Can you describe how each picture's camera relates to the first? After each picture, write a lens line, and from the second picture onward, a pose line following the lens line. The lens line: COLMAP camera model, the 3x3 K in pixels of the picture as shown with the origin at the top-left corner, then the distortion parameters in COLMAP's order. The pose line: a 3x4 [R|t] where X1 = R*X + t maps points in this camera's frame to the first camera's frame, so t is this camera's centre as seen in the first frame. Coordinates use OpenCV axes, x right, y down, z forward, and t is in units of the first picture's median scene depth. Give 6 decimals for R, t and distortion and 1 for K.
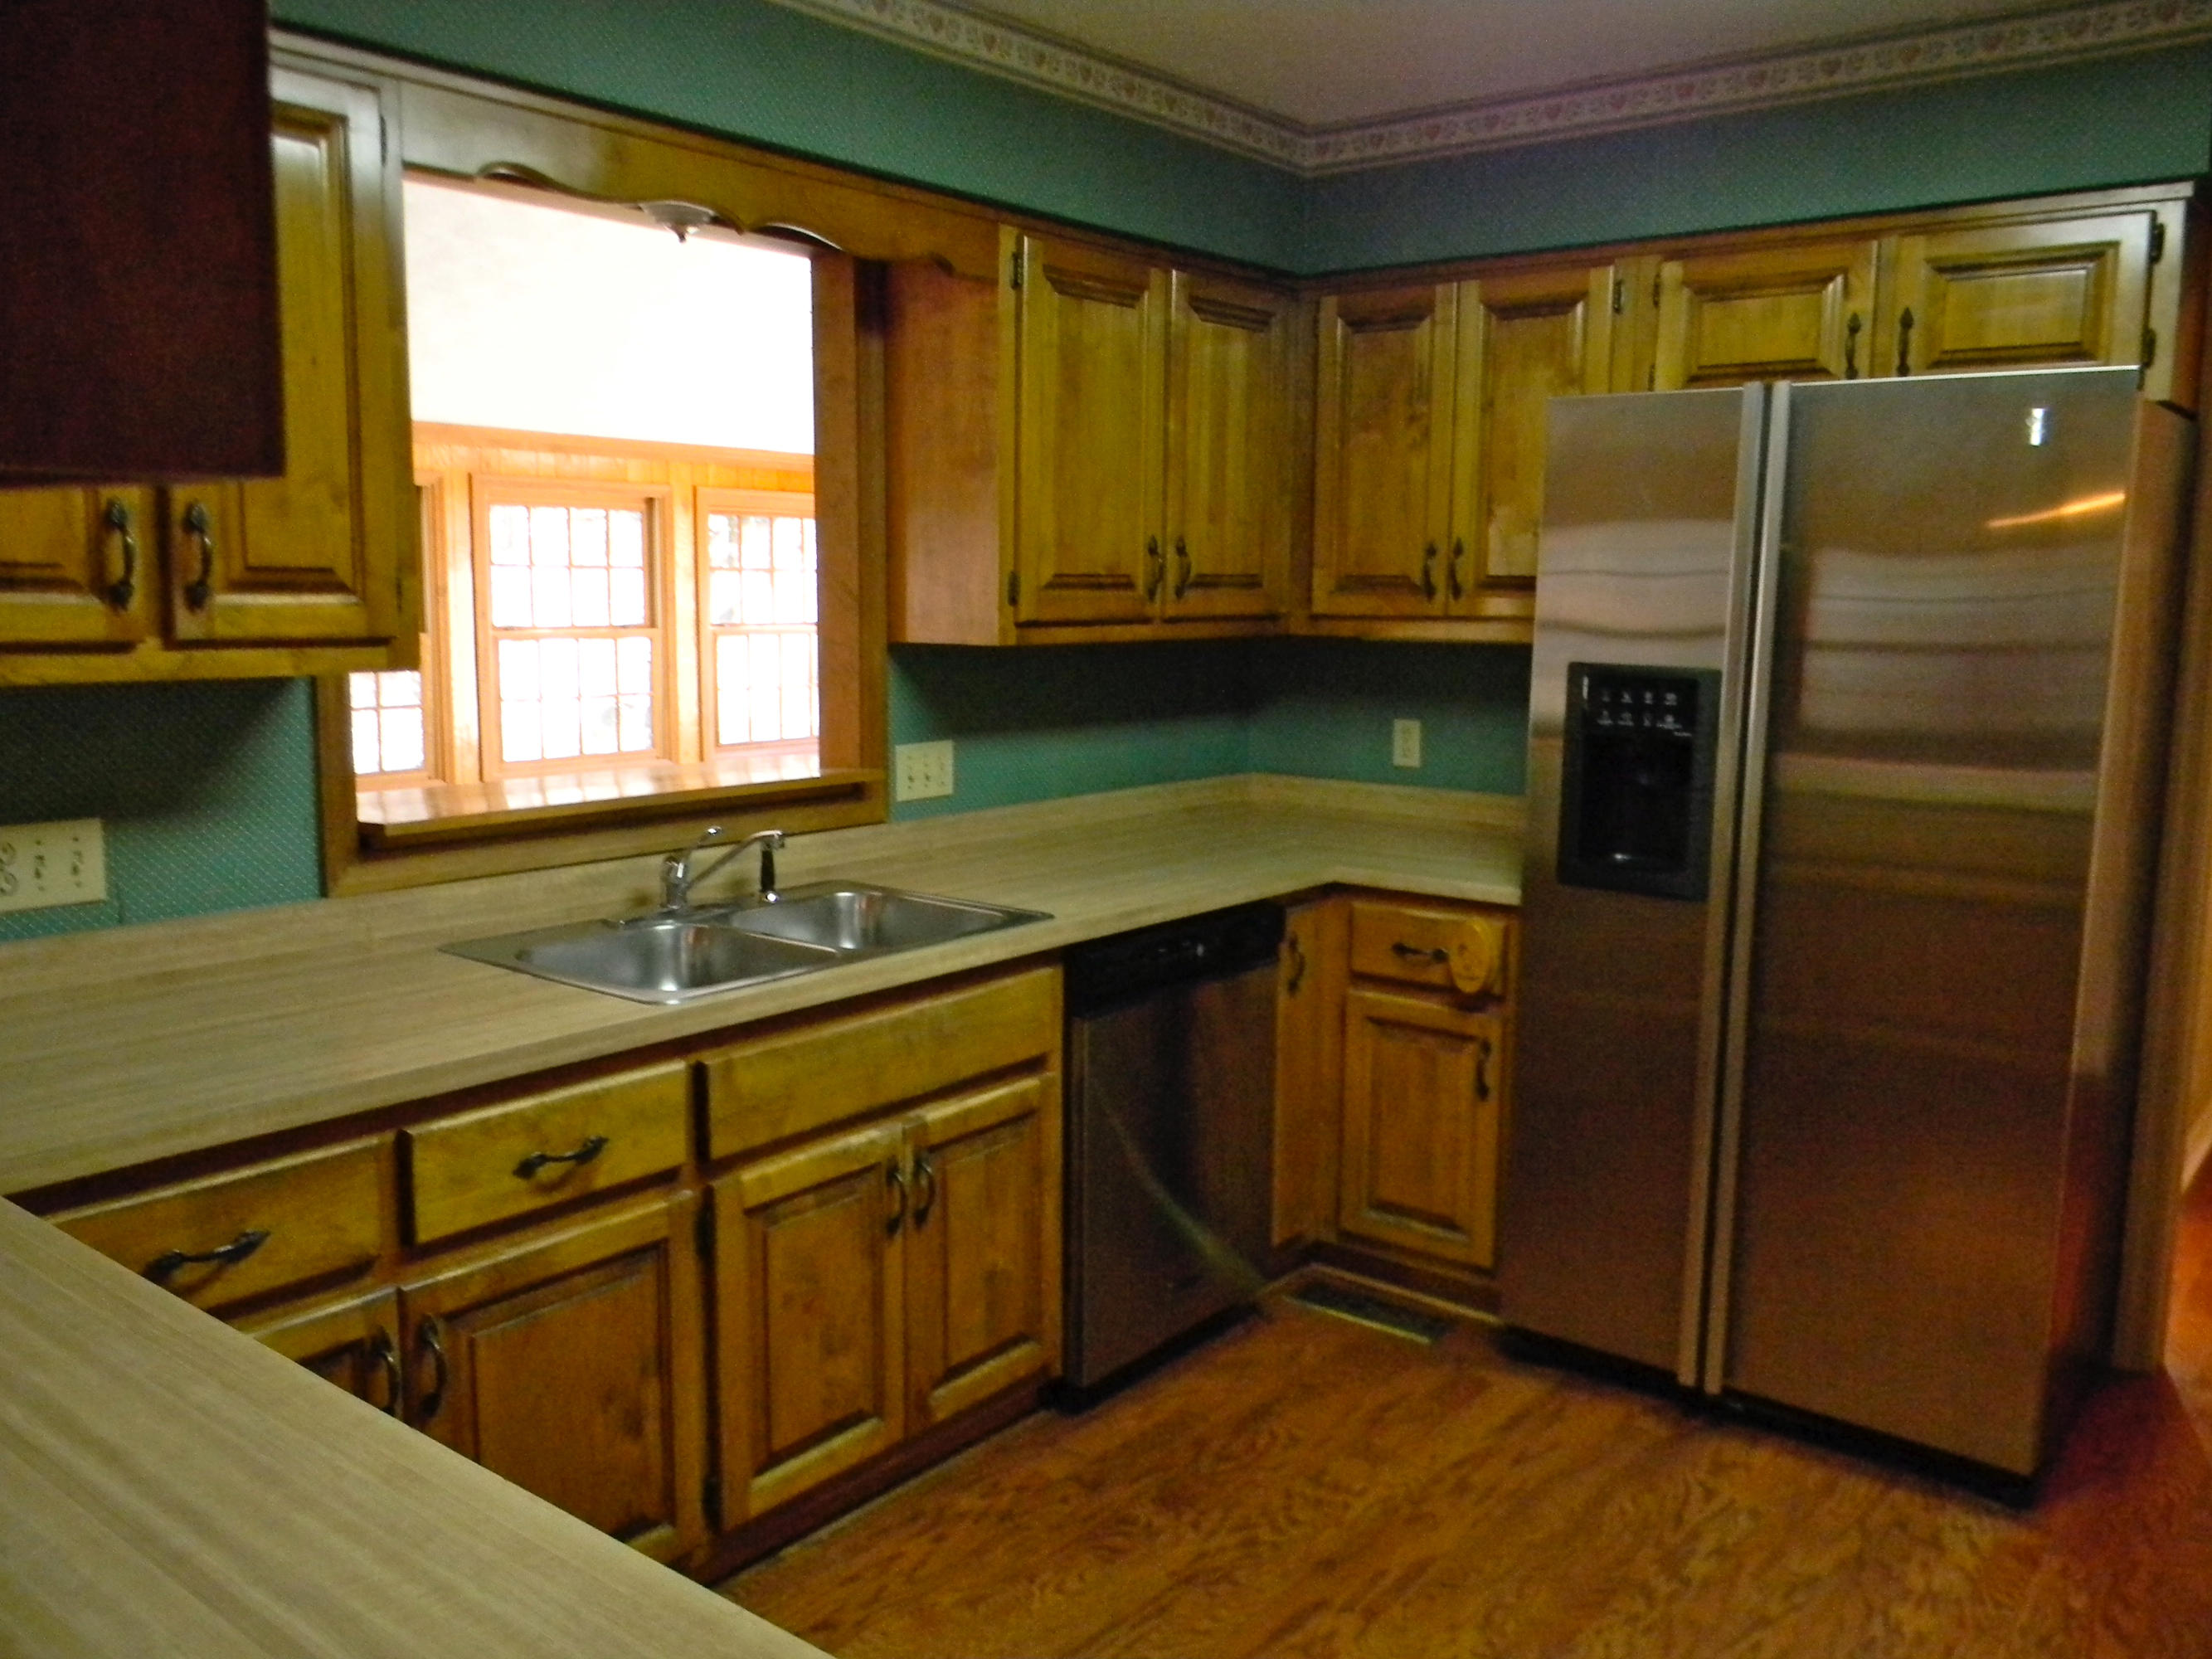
lens RADIAL K [[1786.6, 0, 1103.1], [0, 1786.6, 831.7], [0, 0, 1]] dist [0.003941, -0.020225]
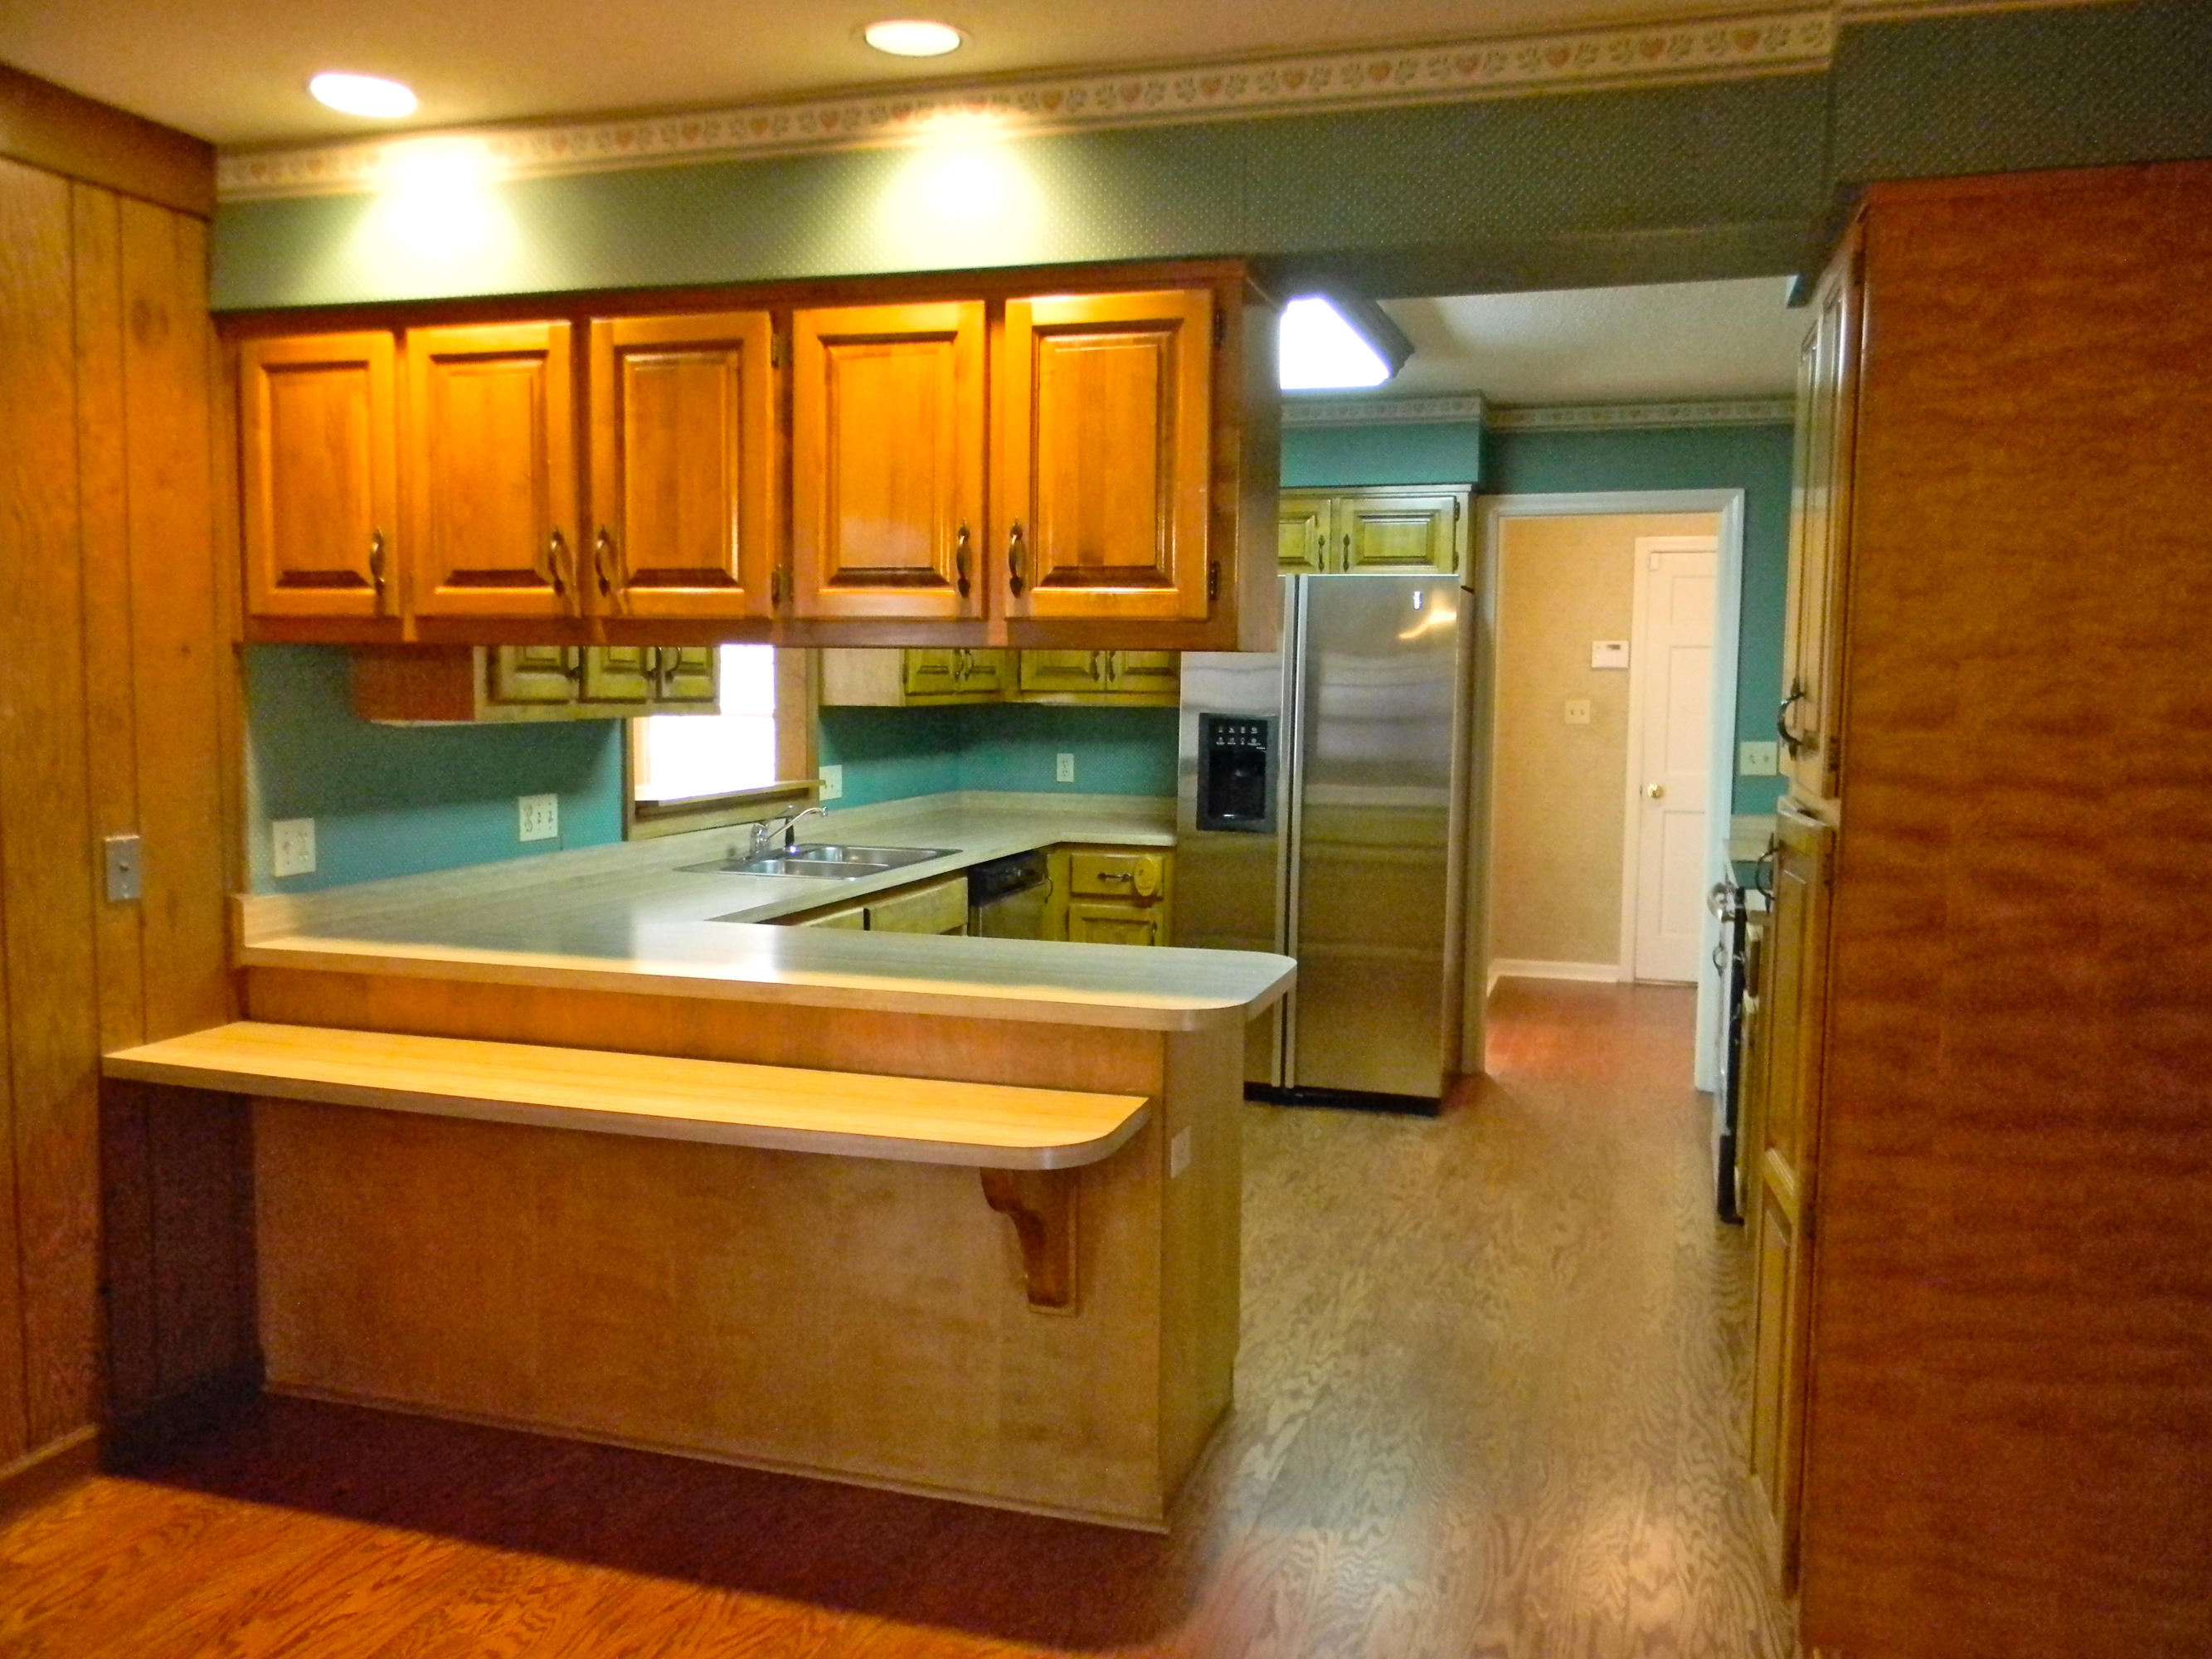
lens RADIAL K [[1786.6, 0, 1107.2], [0, 1786.6, 830.2], [0, 0, 1]] dist [0.003941, -0.020225]
pose [[0.929154, -0.030935, 0.368397, -0.531577], [0.049344, 0.997954, -0.040653, 0.101774], [-0.366385, 0.055951, 0.928779, -0.720628]]
